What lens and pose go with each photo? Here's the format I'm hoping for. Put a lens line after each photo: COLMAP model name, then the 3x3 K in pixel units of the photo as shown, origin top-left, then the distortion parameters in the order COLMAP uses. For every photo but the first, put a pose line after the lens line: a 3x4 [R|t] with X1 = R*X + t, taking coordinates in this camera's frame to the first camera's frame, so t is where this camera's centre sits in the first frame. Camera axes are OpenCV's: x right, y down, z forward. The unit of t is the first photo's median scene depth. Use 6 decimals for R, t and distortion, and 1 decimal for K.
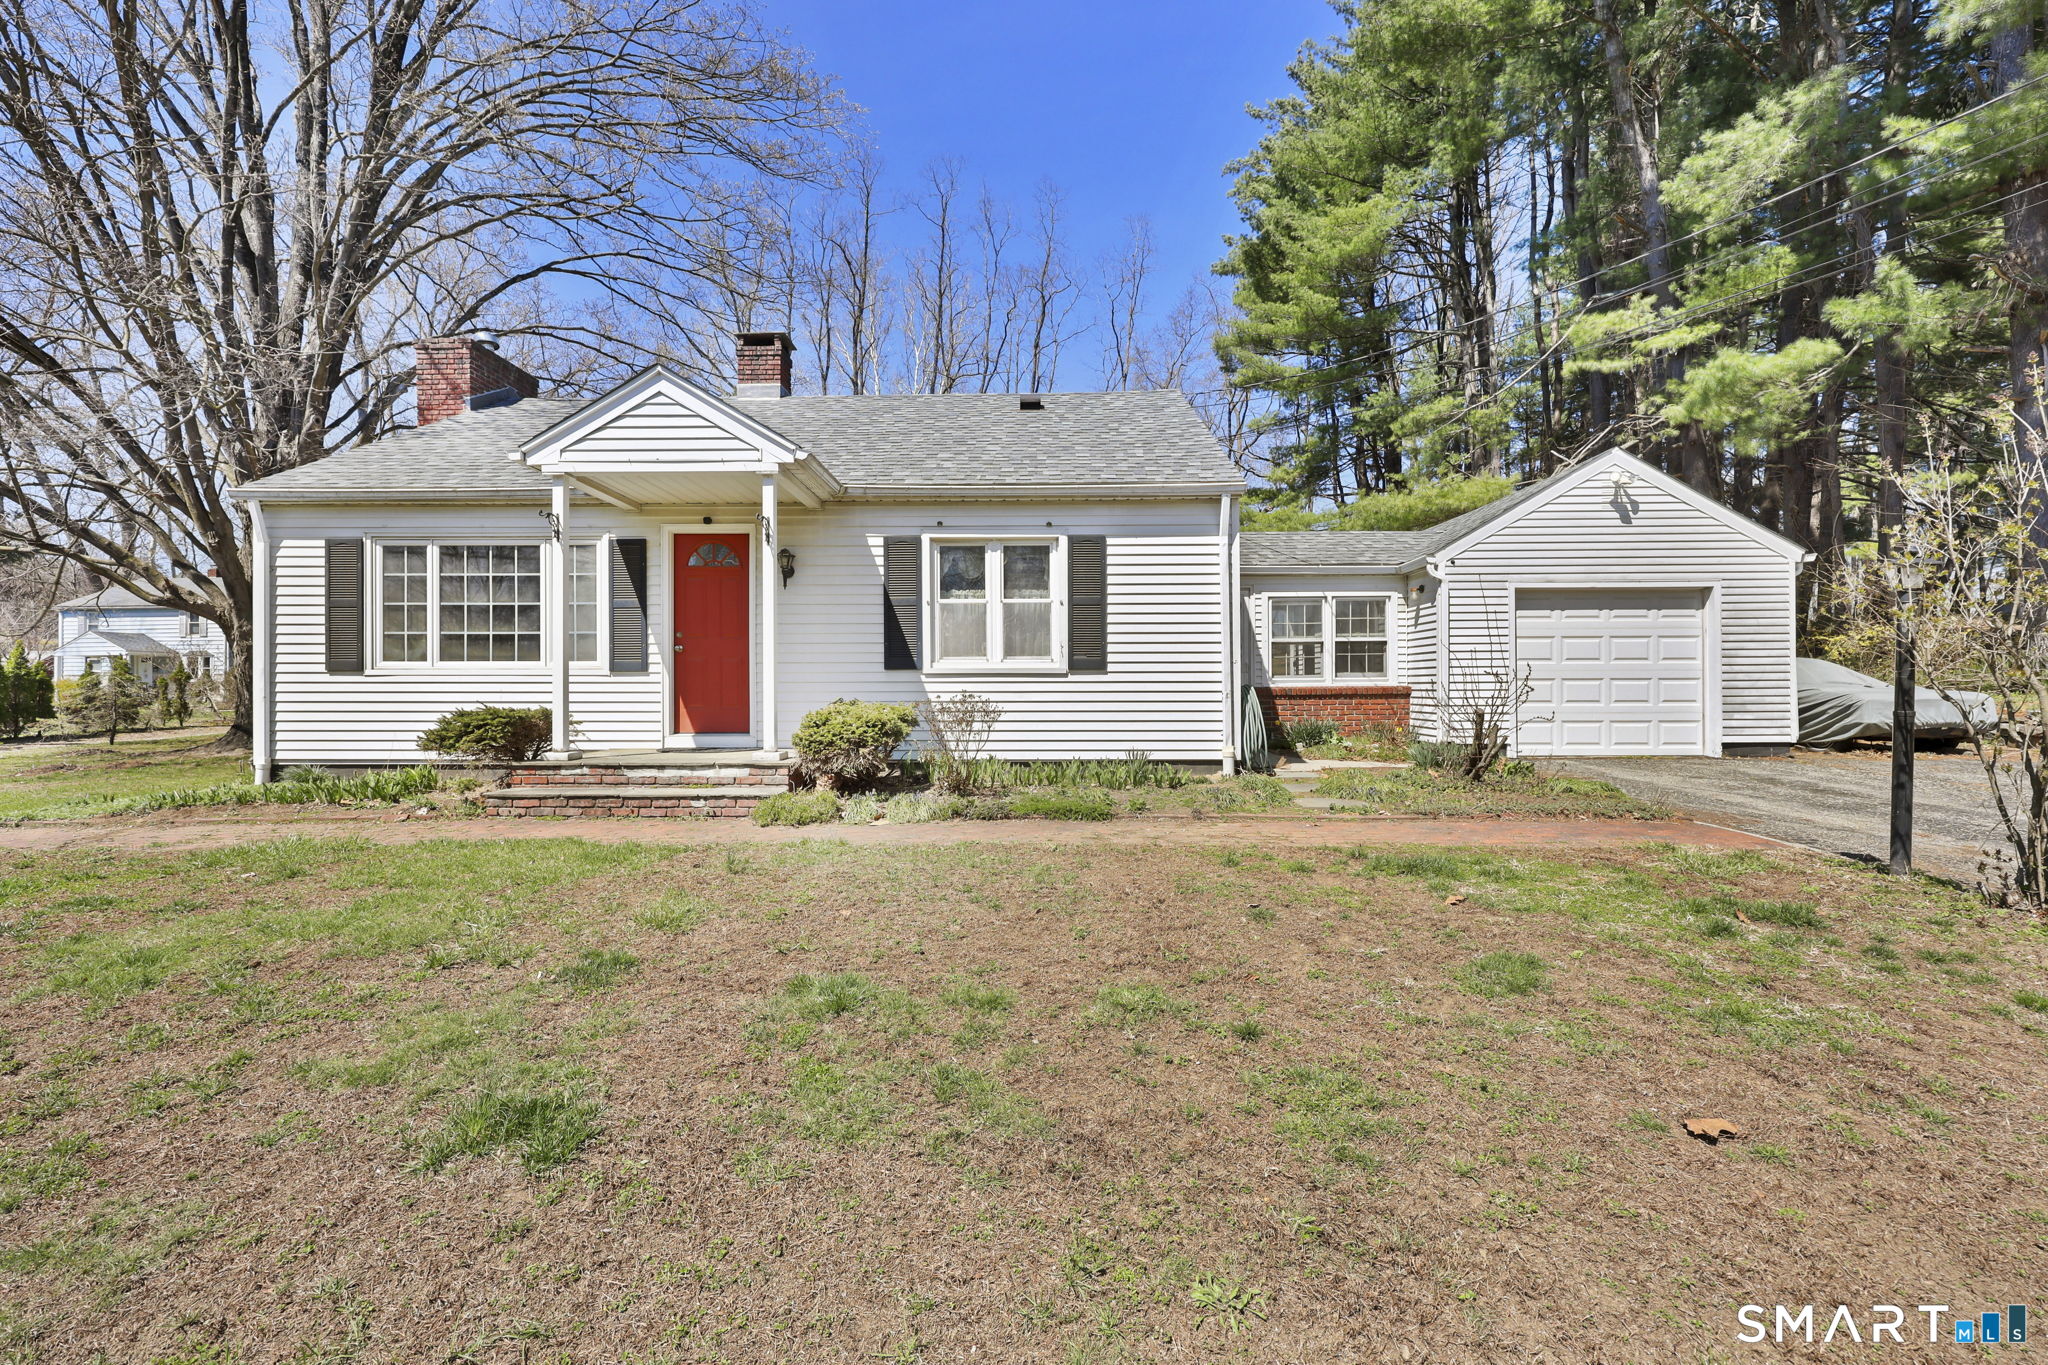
lens RADIAL K [[823.1, 0, 1022.8], [0, 823.1, 673.0], [0, 0, 1]] dist [-0.001449, 0.000268]
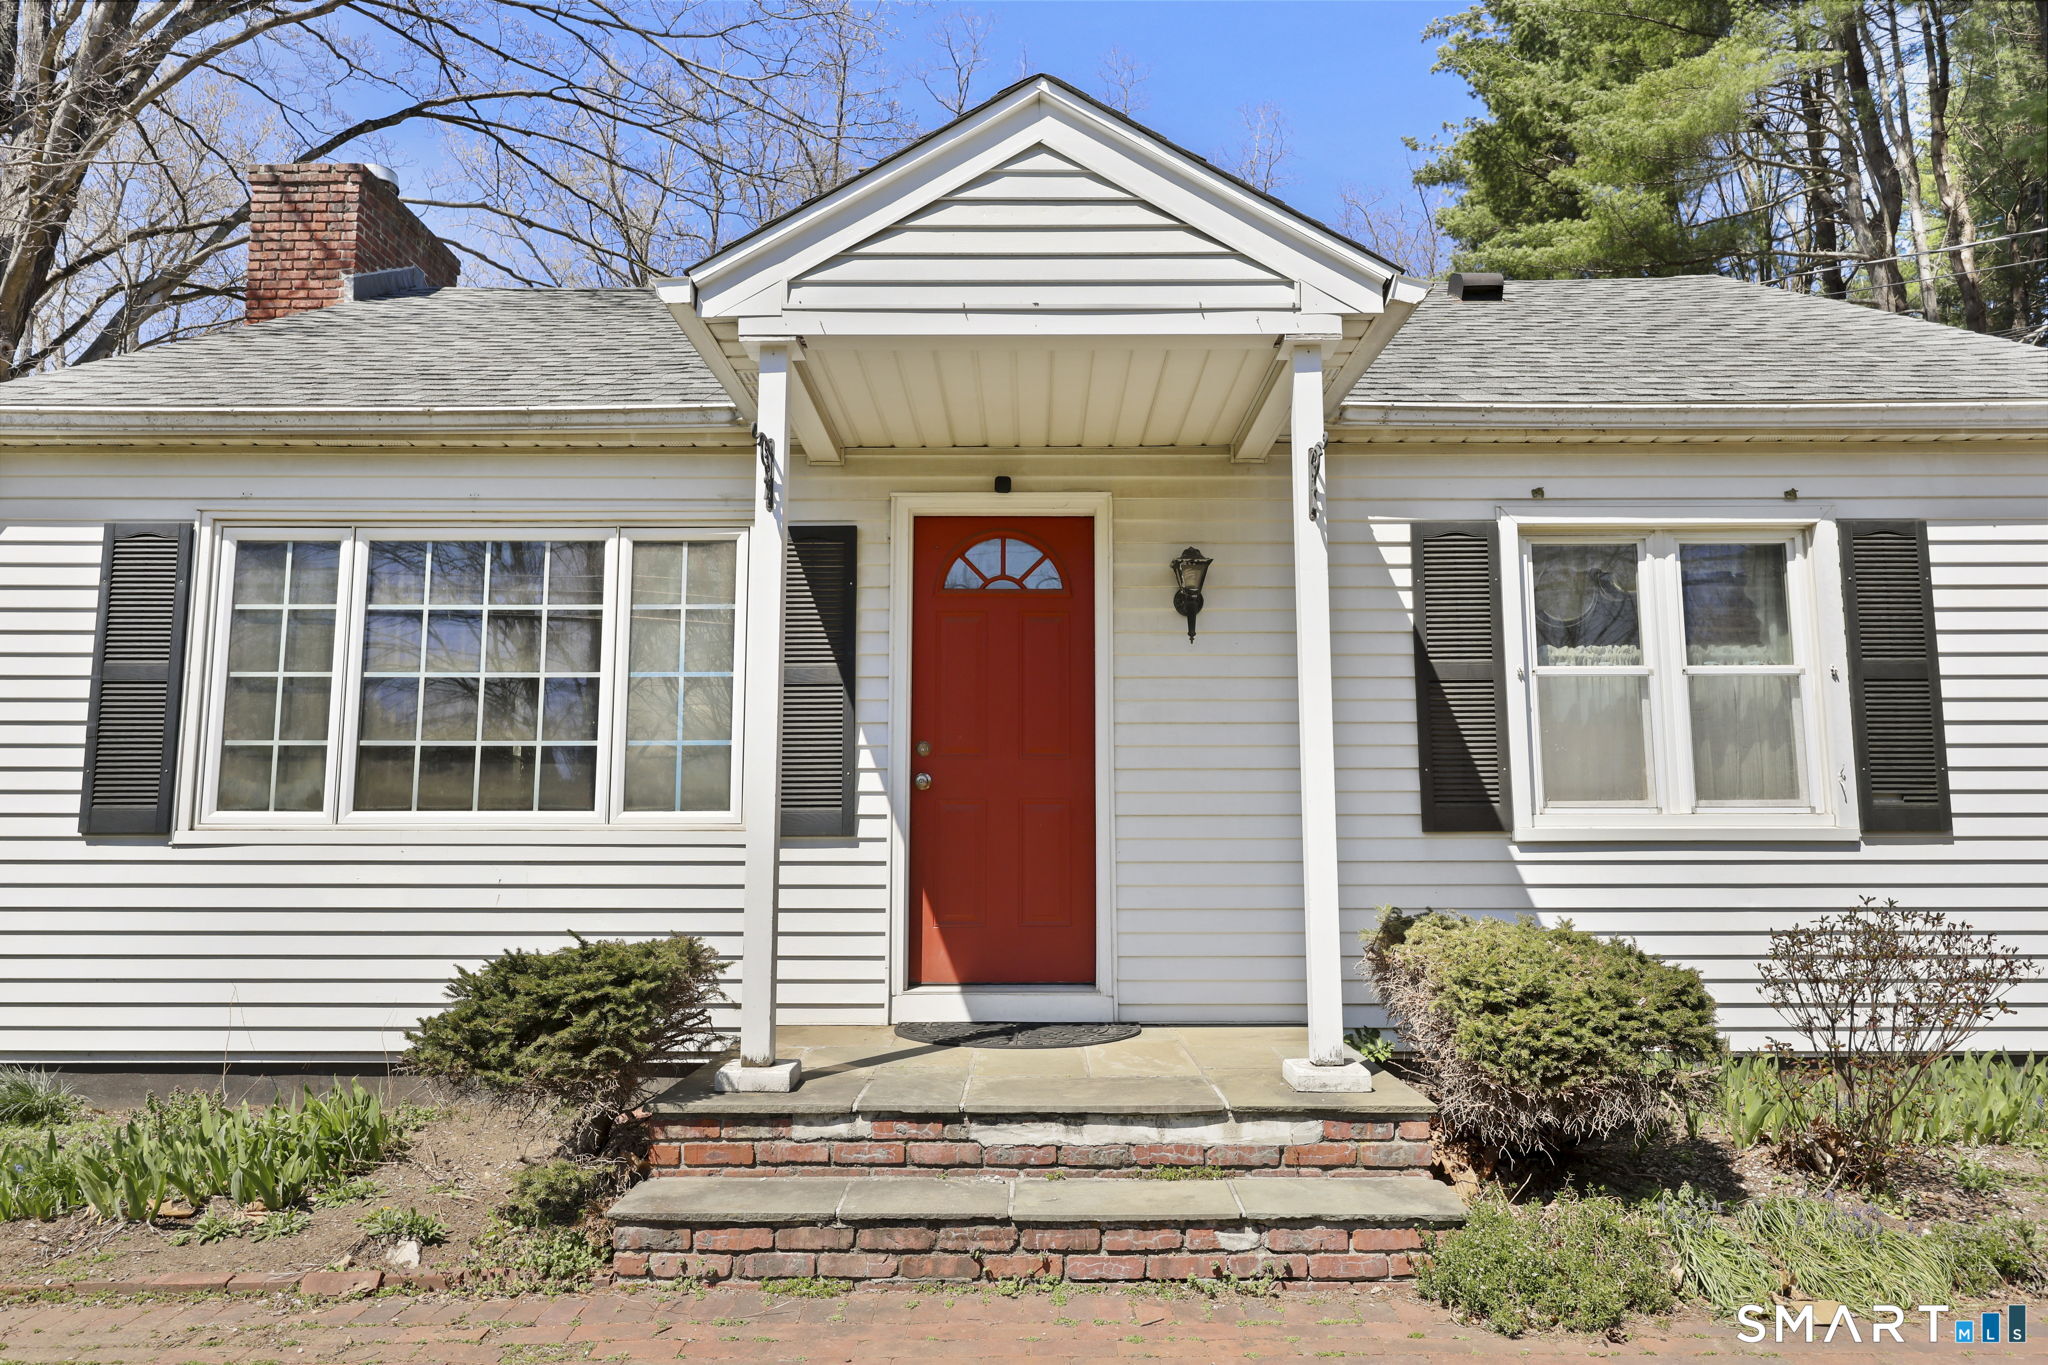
lens RADIAL K [[1281.4, 0, 1017.8], [0, 1281.4, 647.8], [0, 0, 1]] dist [-0.005213, 0.001653]
pose [[0.999898, 0.002079, 0.014156, -0.382560], [-0.000312, 0.992318, -0.123713, -0.016285], [-0.014305, 0.123696, 0.992217, 0.339354]]
